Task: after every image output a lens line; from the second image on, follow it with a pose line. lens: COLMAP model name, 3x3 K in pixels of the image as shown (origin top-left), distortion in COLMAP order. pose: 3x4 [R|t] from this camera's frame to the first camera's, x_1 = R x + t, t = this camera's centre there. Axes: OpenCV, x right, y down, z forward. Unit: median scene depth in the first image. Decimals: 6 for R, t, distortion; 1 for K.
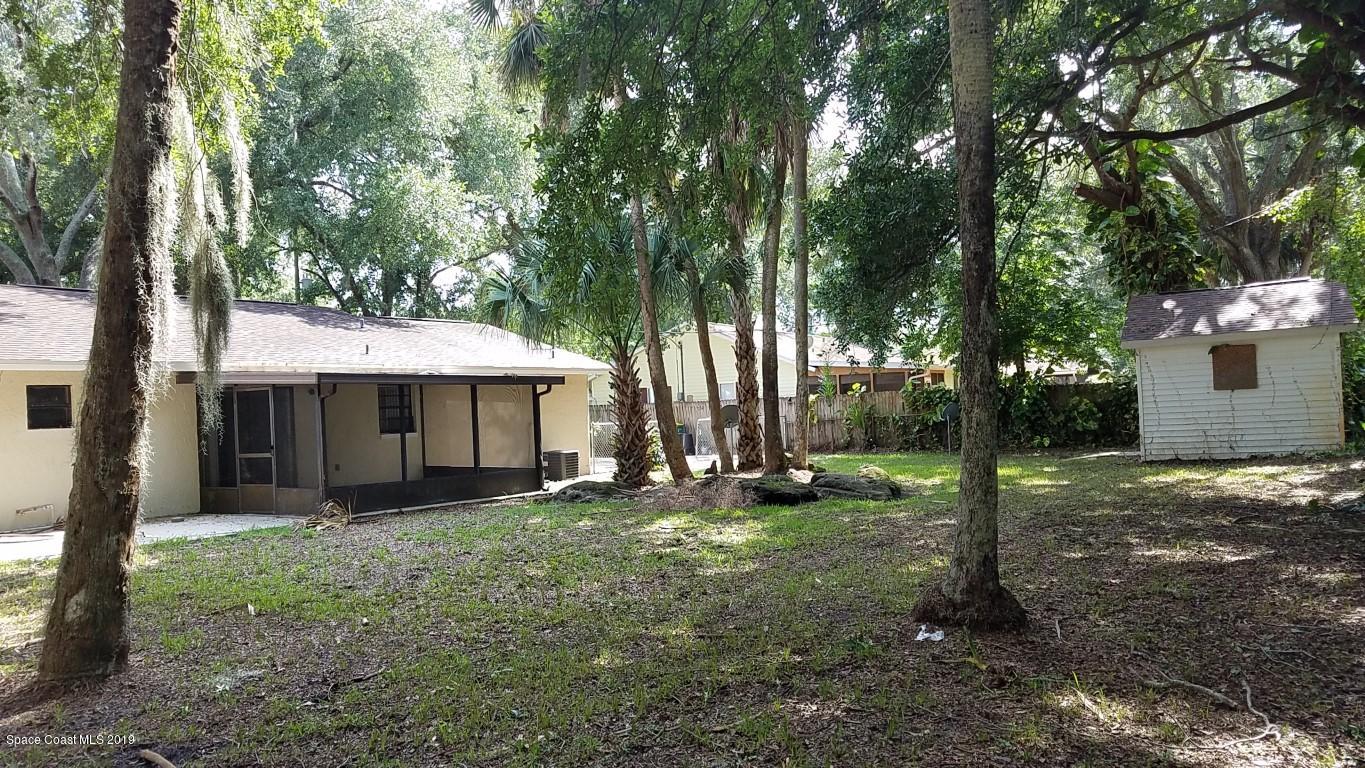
lens RADIAL K [[1062.2, 0, 682.8], [0, 1062.2, 414.6], [0, 0, 1]] dist [0.007725, 0.002035]
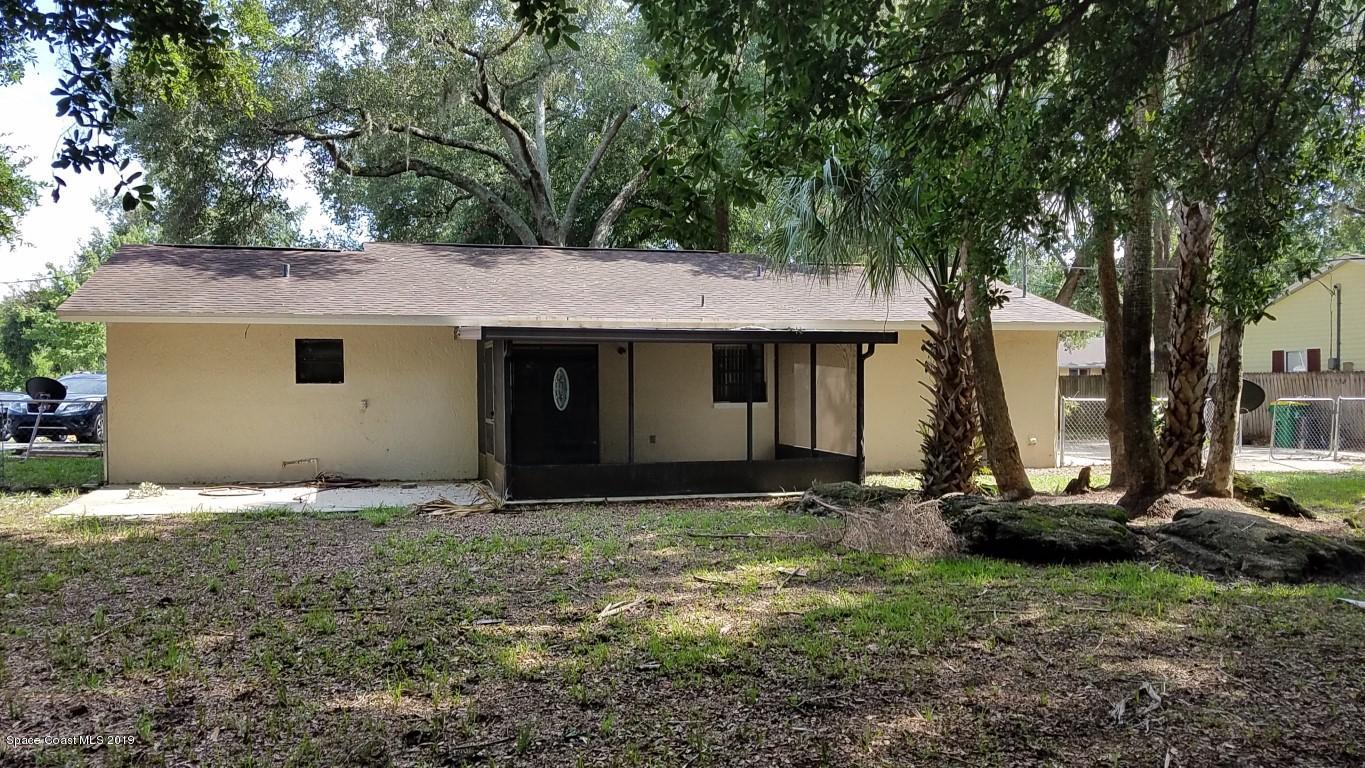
lens RADIAL K [[1062.2, 0, 682.8], [0, 1062.2, 414.6], [0, 0, 1]] dist [0.007725, 0.002035]
pose [[0.766171, 0.050313, -0.640665, 0.239053], [-0.026504, 0.998556, 0.046723, -0.010155], [0.642090, -0.018817, 0.766398, 0.359377]]
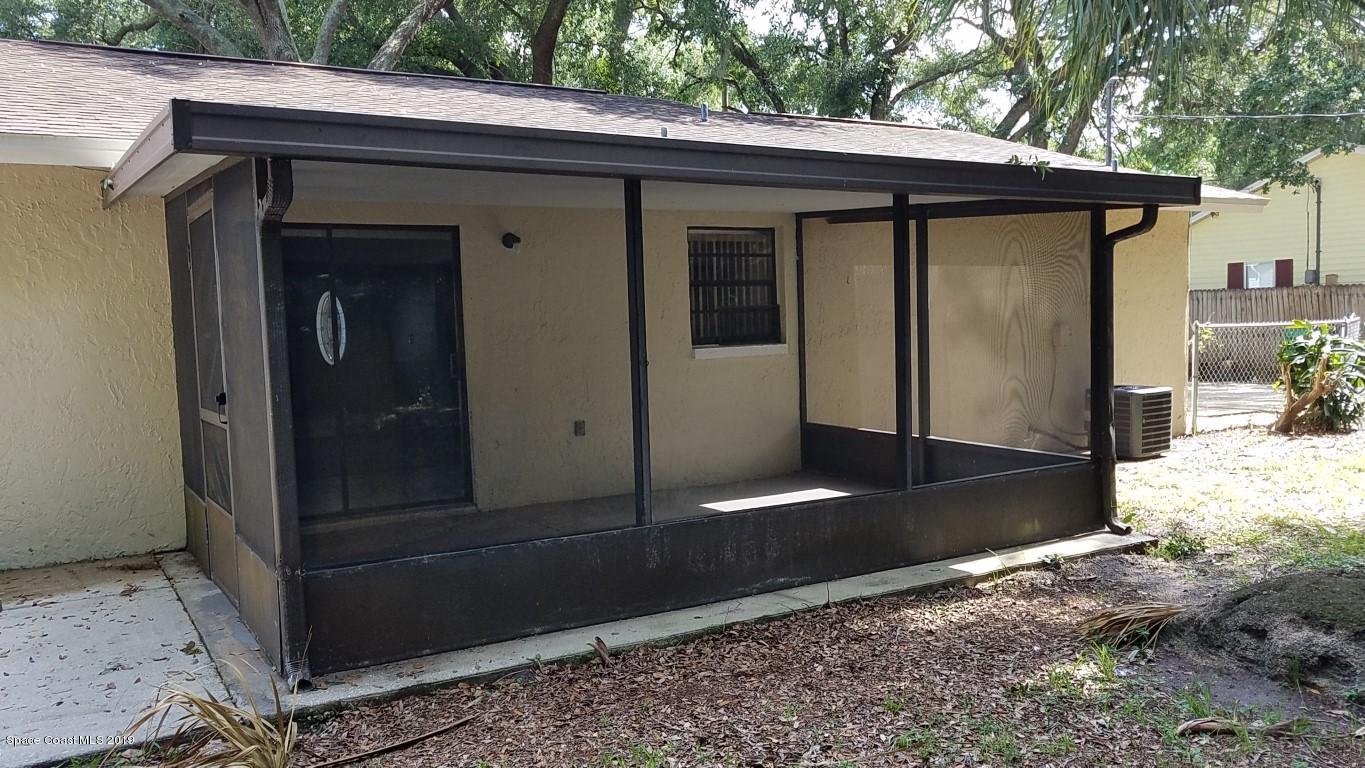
lens RADIAL K [[1062.2, 0, 682.8], [0, 1062.2, 414.6], [0, 0, 1]] dist [0.007725, 0.002035]
pose [[0.900751, 0.054530, -0.430900, -0.110333], [-0.010846, 0.994602, 0.103193, 0.002353], [0.434201, -0.088278, 0.896480, 0.646369]]
